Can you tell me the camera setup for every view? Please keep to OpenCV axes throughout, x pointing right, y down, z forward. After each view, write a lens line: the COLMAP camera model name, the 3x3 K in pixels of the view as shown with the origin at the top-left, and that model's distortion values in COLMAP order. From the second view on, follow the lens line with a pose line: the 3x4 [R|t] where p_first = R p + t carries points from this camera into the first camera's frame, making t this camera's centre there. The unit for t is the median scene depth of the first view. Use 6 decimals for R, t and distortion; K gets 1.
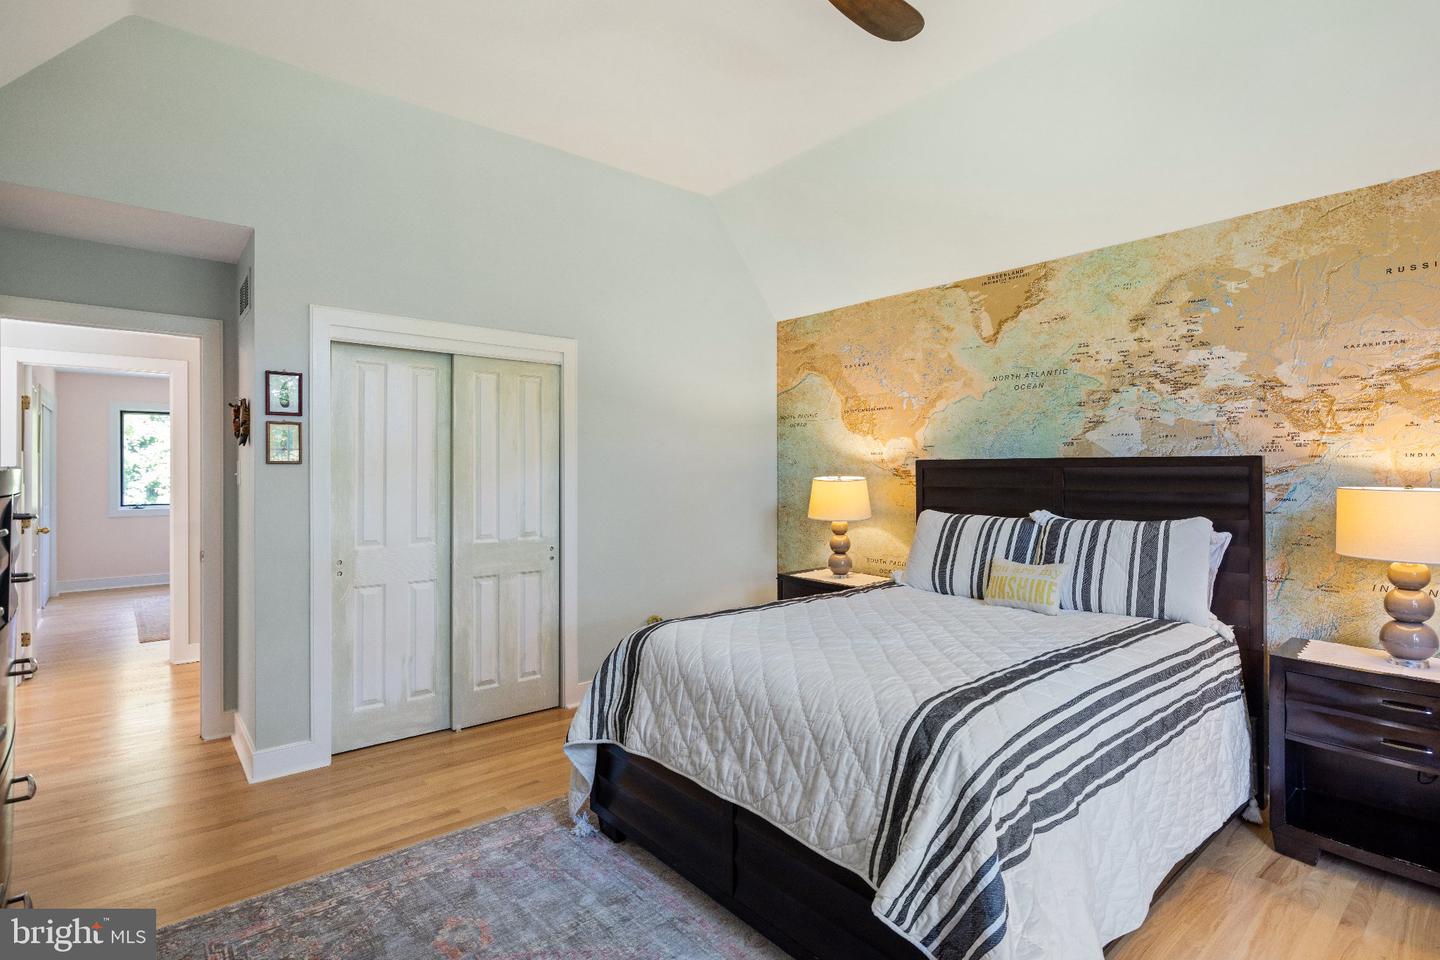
lens RADIAL K [[680.1, 0, 714.0], [0, 680.1, 455.4], [0, 0, 1]] dist [-0.001504, 0.001356]
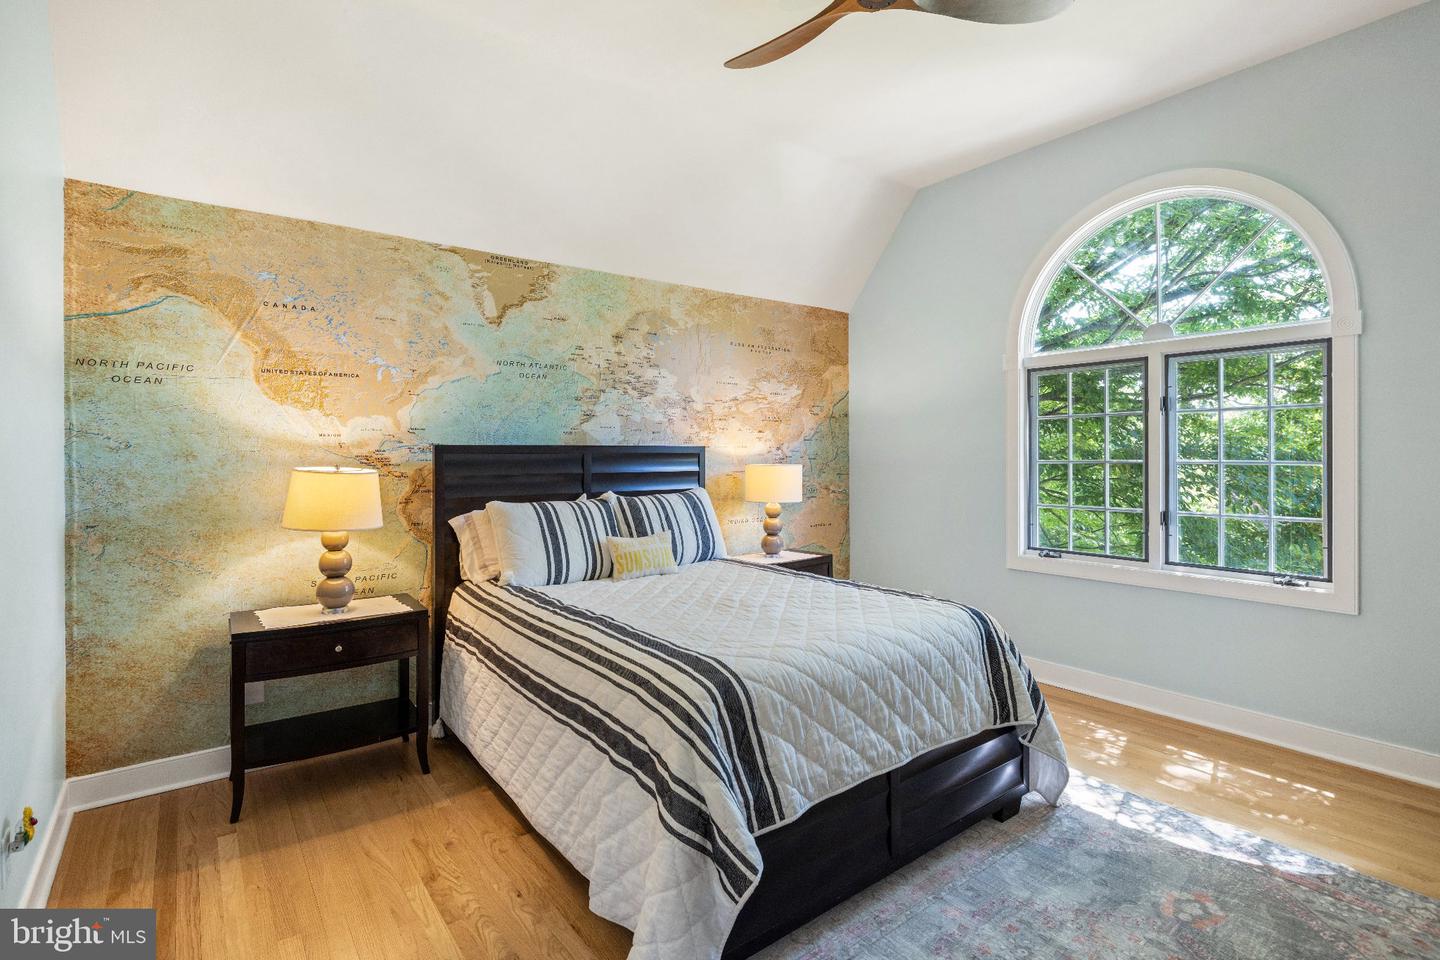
lens RADIAL K [[680.1, 0, 714.0], [0, 680.1, 455.4], [0, 0, 1]] dist [-0.001504, 0.001356]
pose [[0.066396, -0.003034, 0.997789, -0.556603], [-0.016188, 0.999860, 0.004118, 0.011351], [-0.997662, -0.016426, 0.066337, 0.645203]]
